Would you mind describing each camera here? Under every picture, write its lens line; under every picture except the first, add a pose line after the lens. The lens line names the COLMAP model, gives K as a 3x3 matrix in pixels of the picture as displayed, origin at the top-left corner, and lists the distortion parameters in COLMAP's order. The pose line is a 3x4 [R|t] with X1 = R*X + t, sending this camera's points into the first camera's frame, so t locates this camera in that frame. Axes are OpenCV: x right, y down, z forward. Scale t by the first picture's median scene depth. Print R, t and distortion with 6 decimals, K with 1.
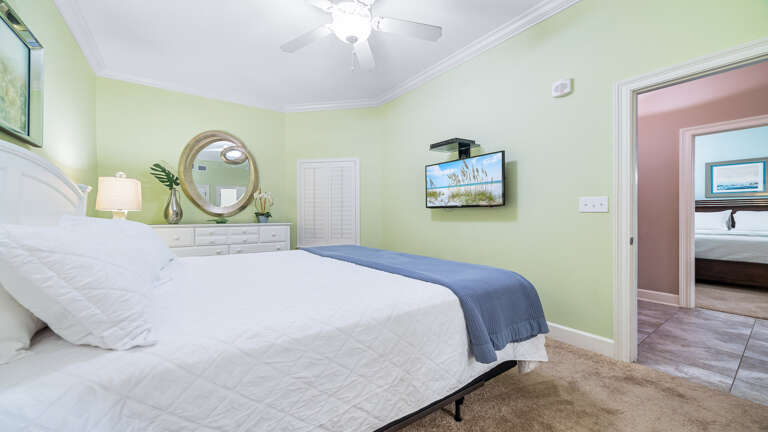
lens RADIAL K [[296.5, 0, 389.2], [0, 296.5, 219.9], [0, 0, 1]] dist [-0.000812, -0.000742]
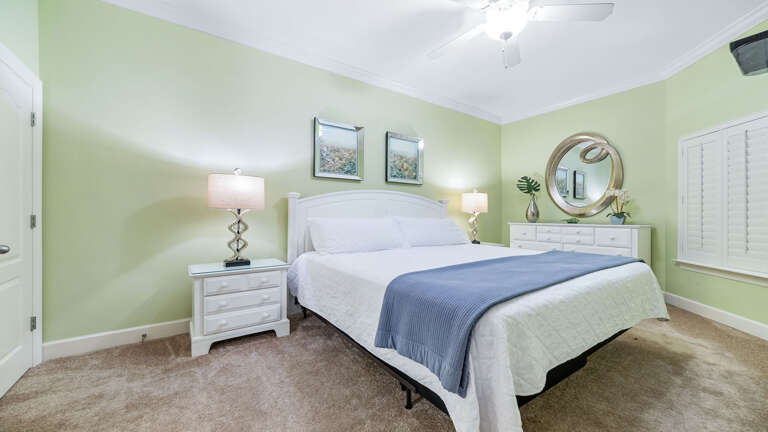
lens RADIAL K [[296.5, 0, 384.1], [0, 296.5, 218.0], [0, 0, 1]] dist [-0.000812, -0.000742]
pose [[-0.009779, 0.012603, -0.999873, 0.523905], [-0.018723, 0.999743, 0.012784, -0.008692], [0.999777, 0.018846, -0.009541, 0.368333]]
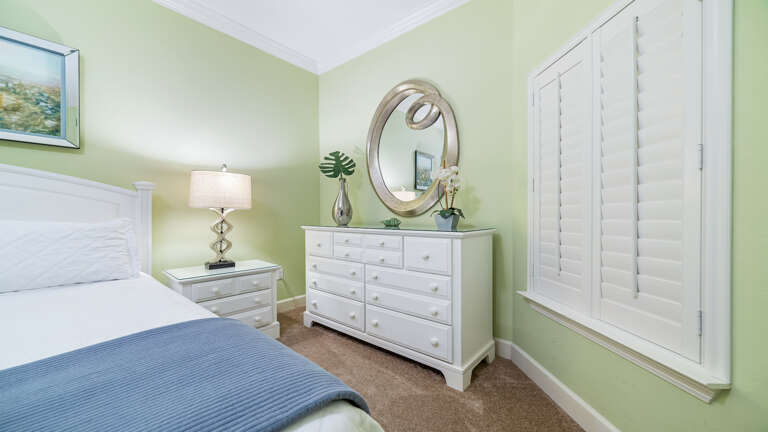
lens RADIAL K [[296.5, 0, 387.3], [0, 296.5, 218.4], [0, 0, 1]] dist [-0.000812, -0.000742]
pose [[0.237339, 0.014947, -0.971312, 0.048197], [-0.018868, 0.999764, 0.010775, -0.014681], [0.971244, 0.015770, 0.237565, 0.901475]]
